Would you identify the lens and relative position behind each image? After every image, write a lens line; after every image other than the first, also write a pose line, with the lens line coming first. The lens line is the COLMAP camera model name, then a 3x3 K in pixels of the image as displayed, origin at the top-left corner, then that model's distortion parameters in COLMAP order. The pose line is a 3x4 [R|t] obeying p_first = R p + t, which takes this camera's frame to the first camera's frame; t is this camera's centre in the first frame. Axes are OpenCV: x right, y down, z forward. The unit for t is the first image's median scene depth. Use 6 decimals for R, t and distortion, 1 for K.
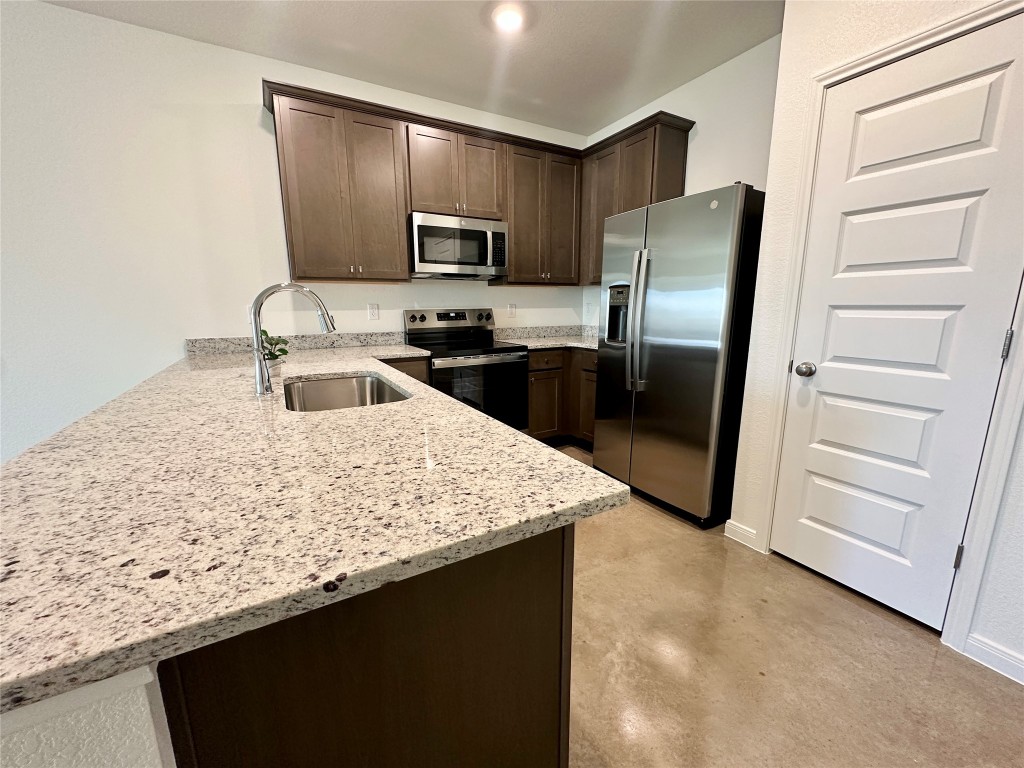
lens RADIAL K [[406.8, 0, 512.0], [0, 406.8, 384.0], [0, 0, 1]] dist [-0.010891, 0.000159]
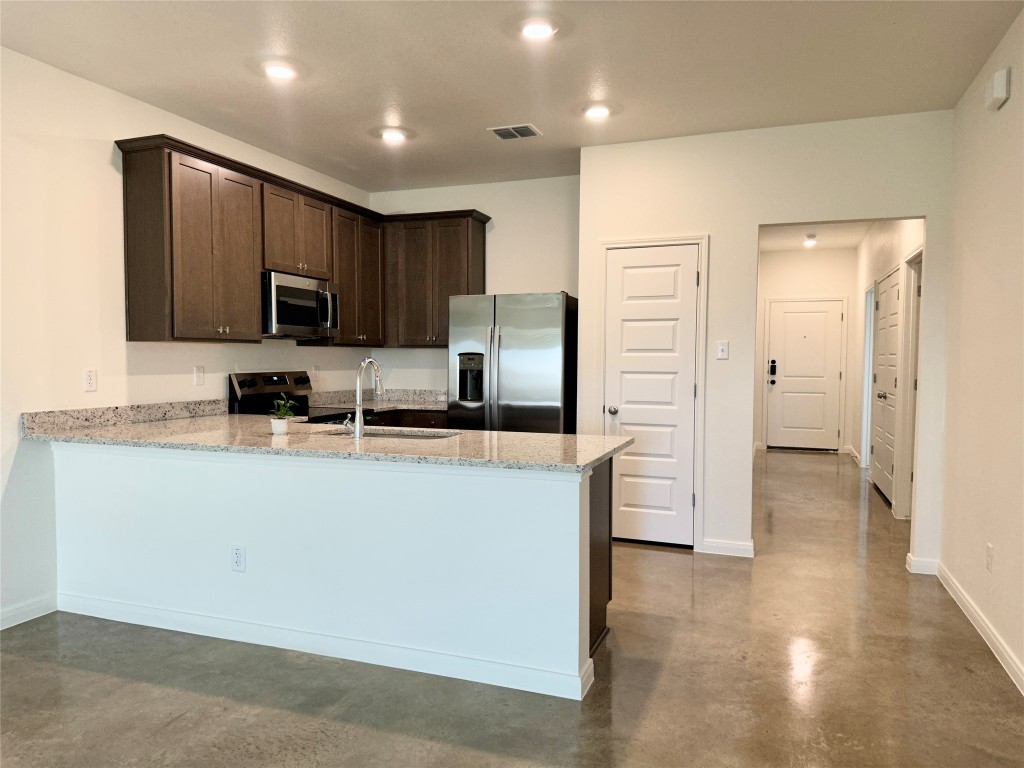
lens RADIAL K [[714.1, 0, 512.0], [0, 714.1, 384.0], [0, 0, 1]] dist [0.069330, -0.000342]
pose [[0.767235, -0.013725, 0.641219, -0.910186], [0.112595, 0.987127, -0.113594, 0.089969], [-0.631406, 0.159351, 0.758903, -0.598725]]
